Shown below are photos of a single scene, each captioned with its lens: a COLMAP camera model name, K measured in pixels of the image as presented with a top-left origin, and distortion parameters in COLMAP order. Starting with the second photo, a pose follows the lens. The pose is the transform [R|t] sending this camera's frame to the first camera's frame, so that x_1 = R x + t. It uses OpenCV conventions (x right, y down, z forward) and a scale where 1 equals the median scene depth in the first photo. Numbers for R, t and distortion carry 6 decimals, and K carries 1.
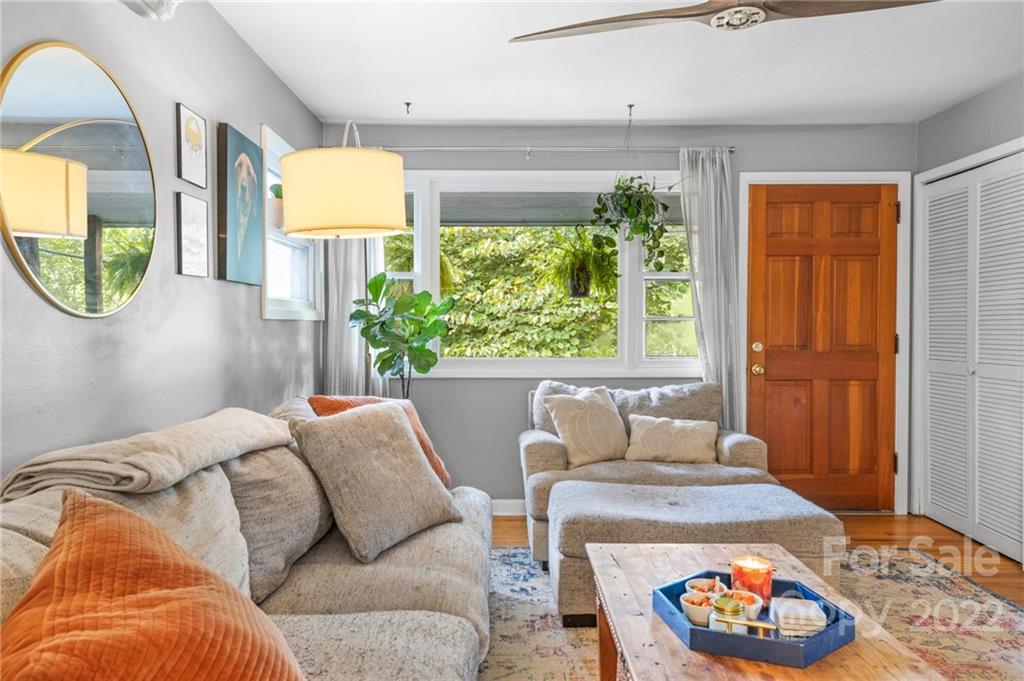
lens RADIAL K [[717.1, 0, 514.0], [0, 717.1, 337.2], [0, 0, 1]] dist [0.004086, 0.005028]
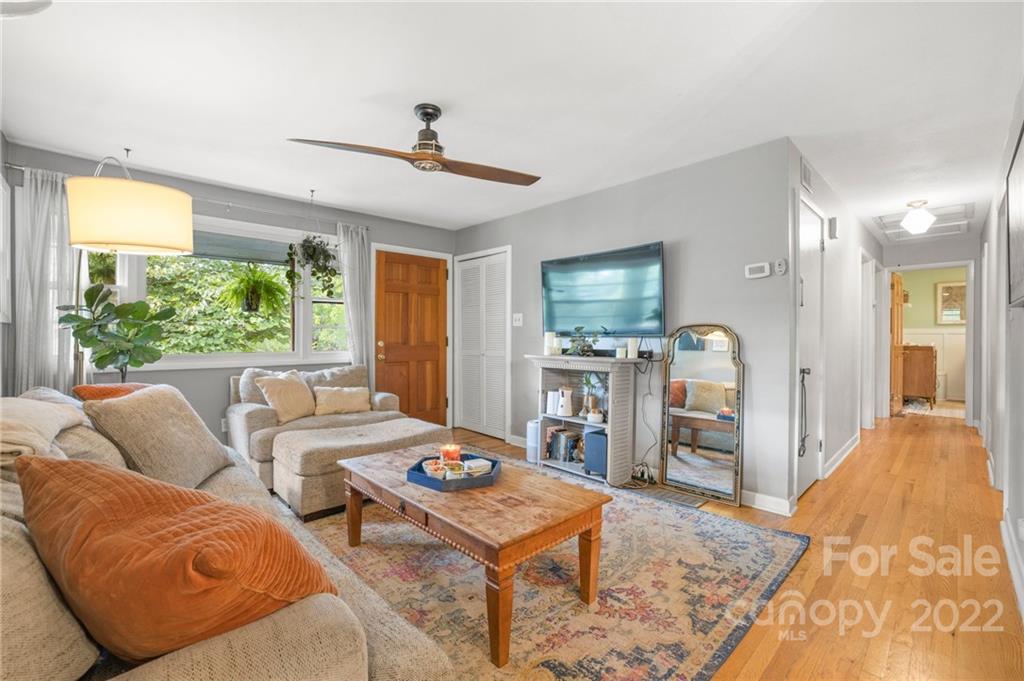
lens RADIAL K [[441.9, 0, 514.1], [0, 441.9, 335.1], [0, 0, 1]] dist [-0.015683, 0.002817]
pose [[0.728639, 0.002186, 0.684895, -0.174258], [0.011974, 0.999801, -0.015930, 0.015189], [-0.684793, 0.019808, 0.728468, -0.000889]]
